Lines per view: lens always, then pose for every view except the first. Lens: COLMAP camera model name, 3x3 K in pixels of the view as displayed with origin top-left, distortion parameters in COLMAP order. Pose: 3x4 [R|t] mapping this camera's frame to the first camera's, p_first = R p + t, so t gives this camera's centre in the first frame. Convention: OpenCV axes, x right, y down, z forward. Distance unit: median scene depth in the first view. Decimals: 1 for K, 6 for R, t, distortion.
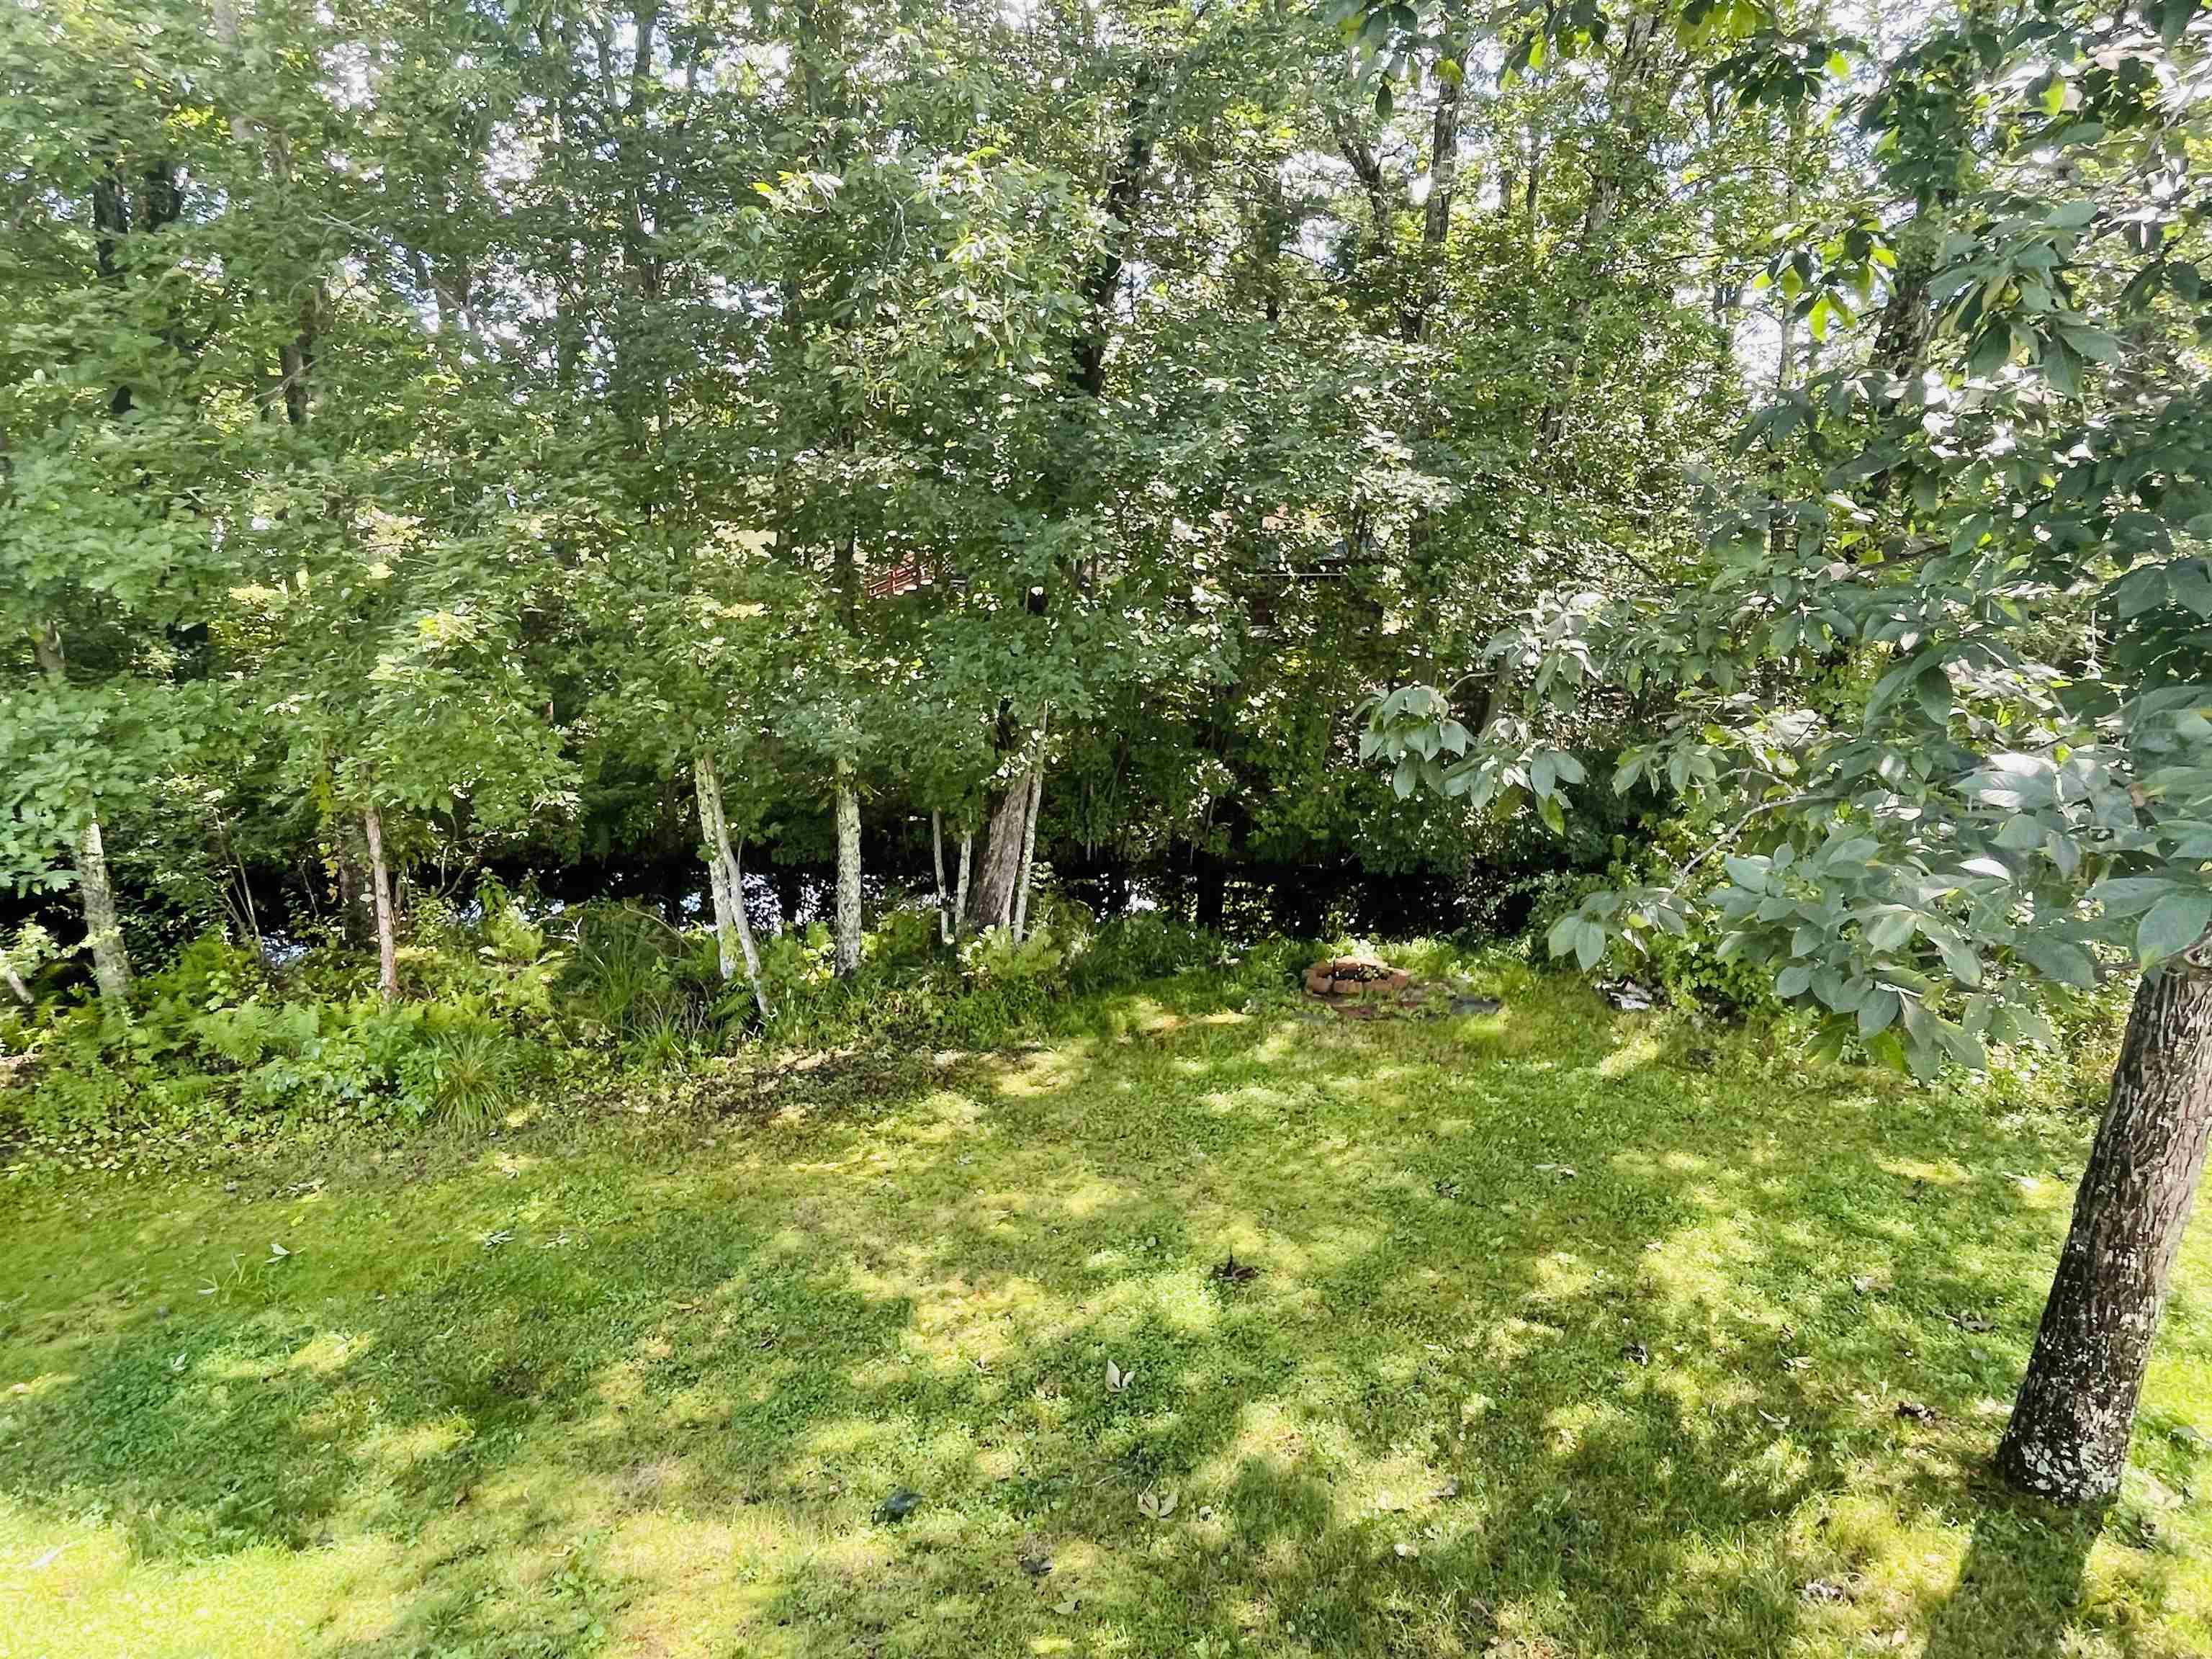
lens RADIAL K [[1195.2, 0, 1106.0], [0, 1195.2, 829.5], [0, 0, 1]] dist [-0.001492, -0.002158]
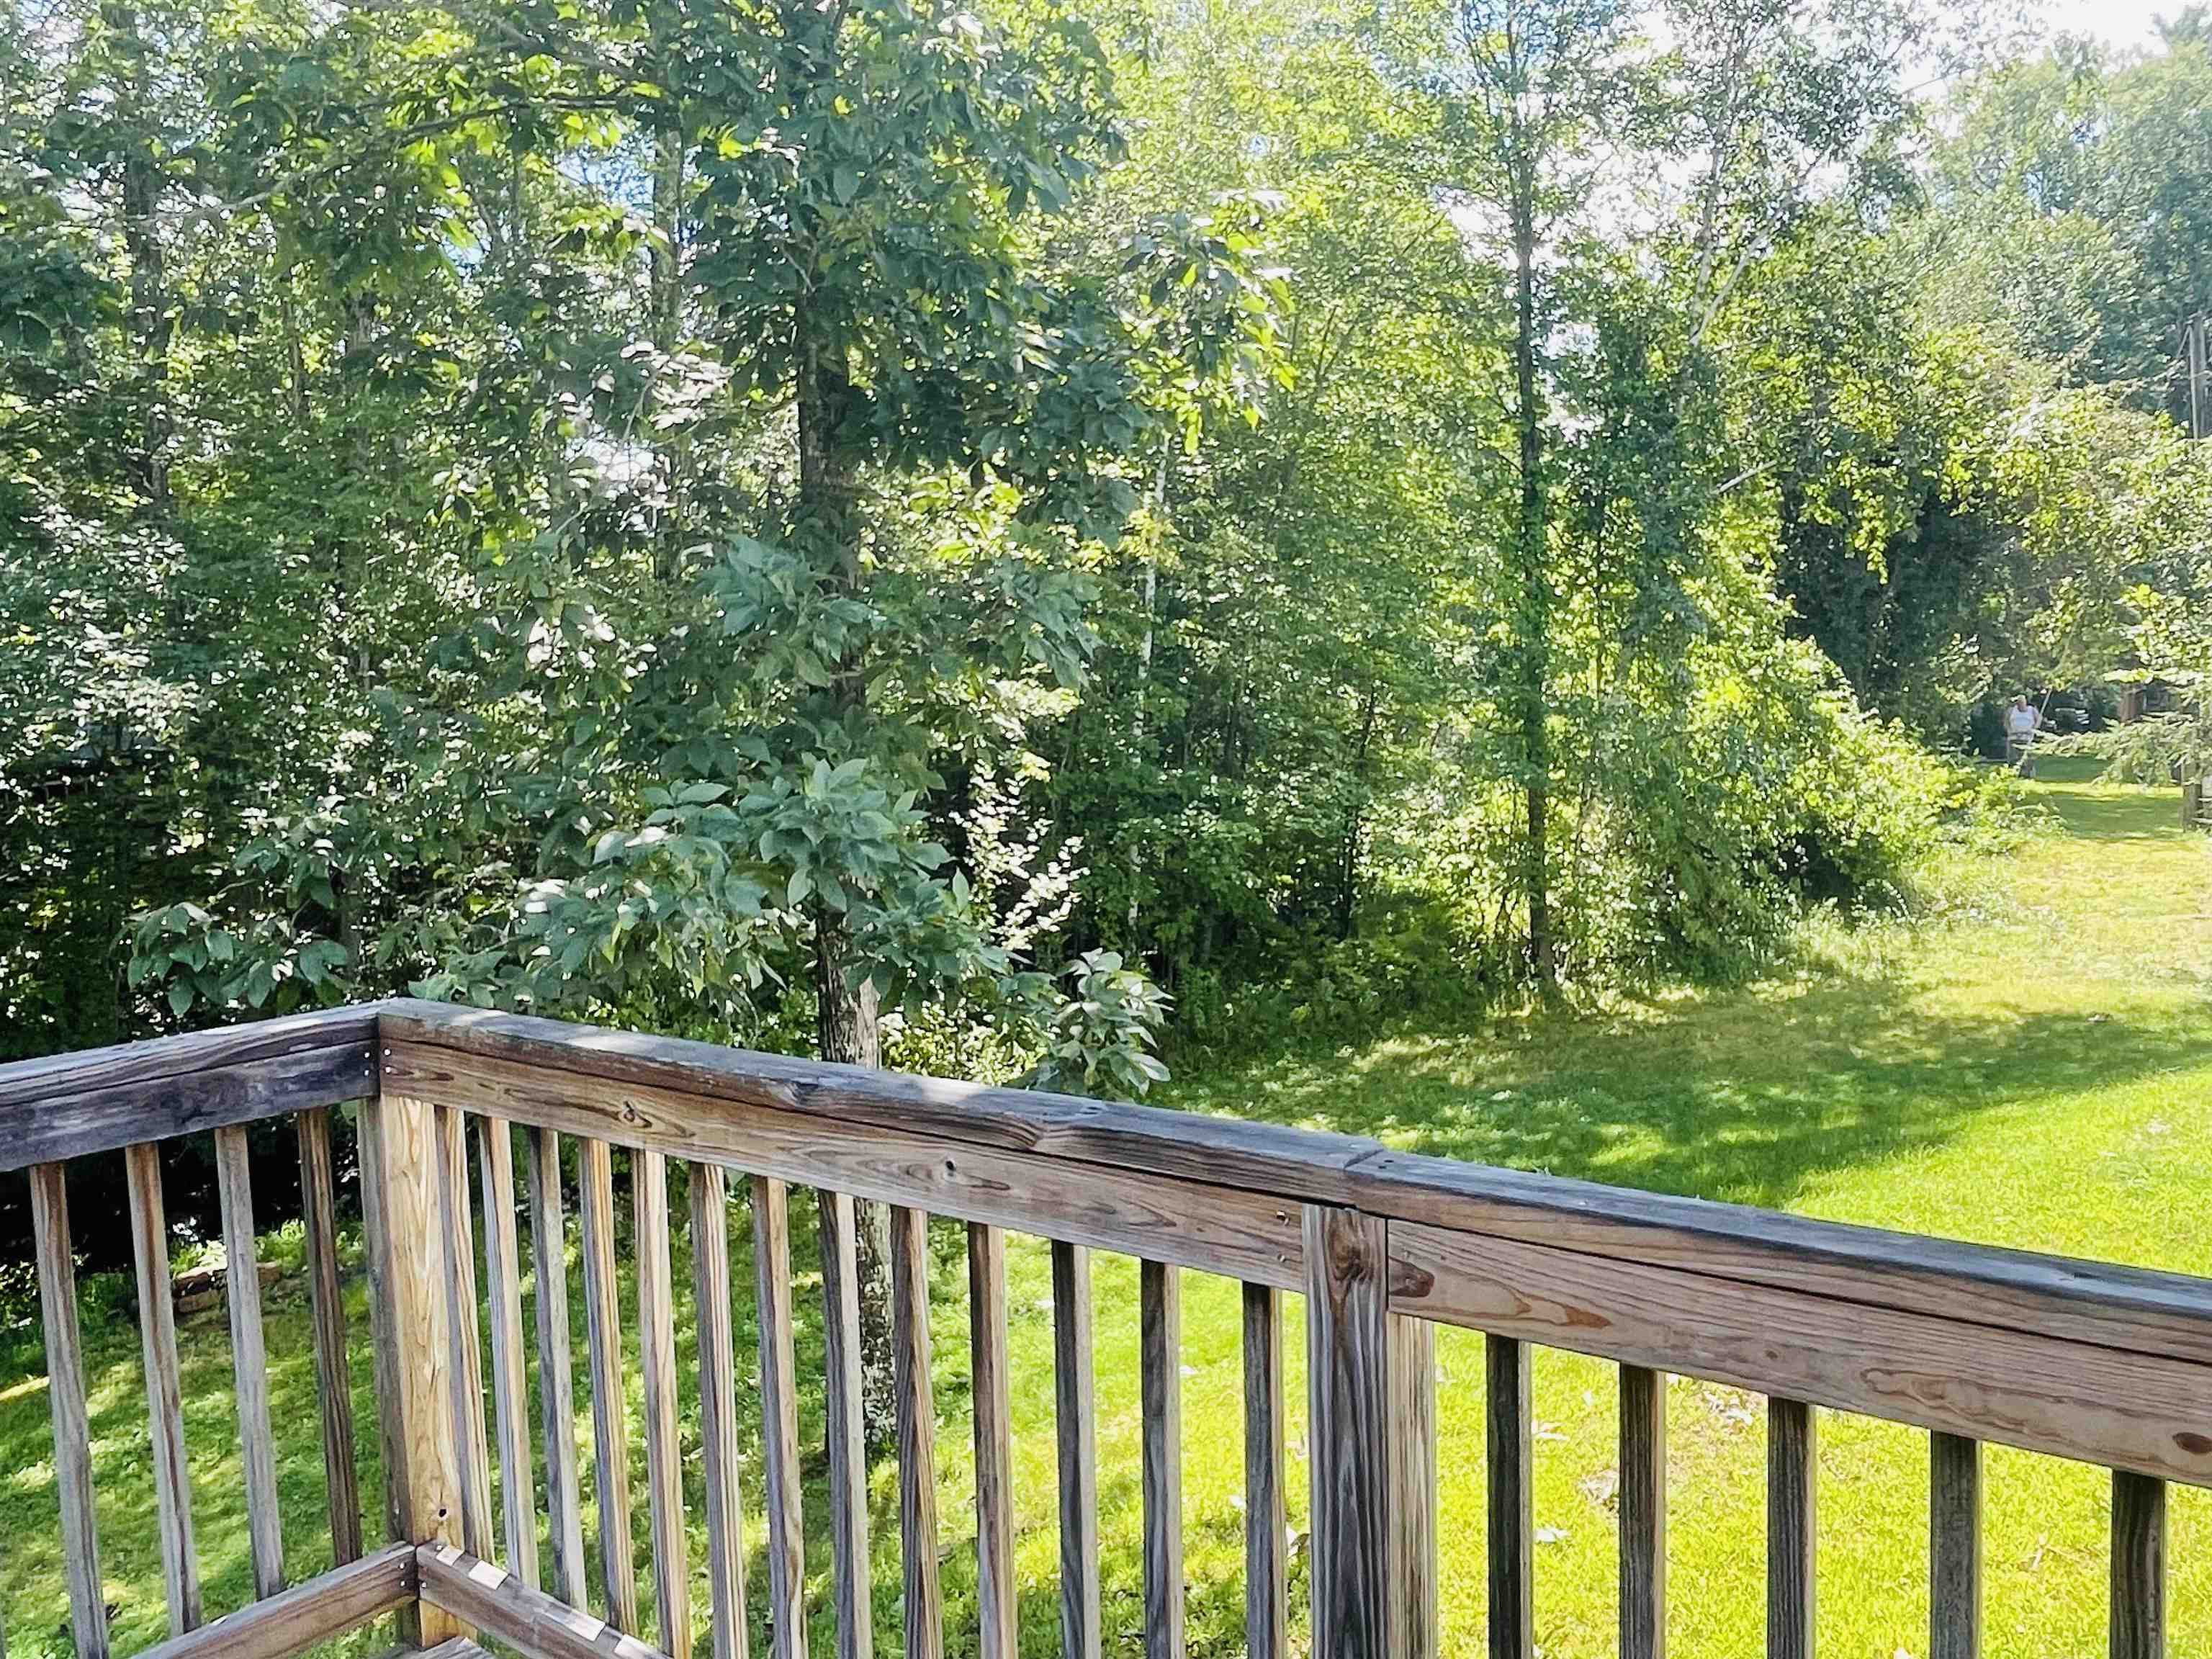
lens RADIAL K [[1689.4, 0, 1106.0], [0, 1689.4, 829.5], [0, 0, 1]] dist [-0.003241, -0.003524]
pose [[0.746482, -0.128609, 0.652858, -0.041809], [0.227337, 0.971398, -0.068579, 0.051801], [-0.625366, 0.199612, 0.754369, -0.316127]]
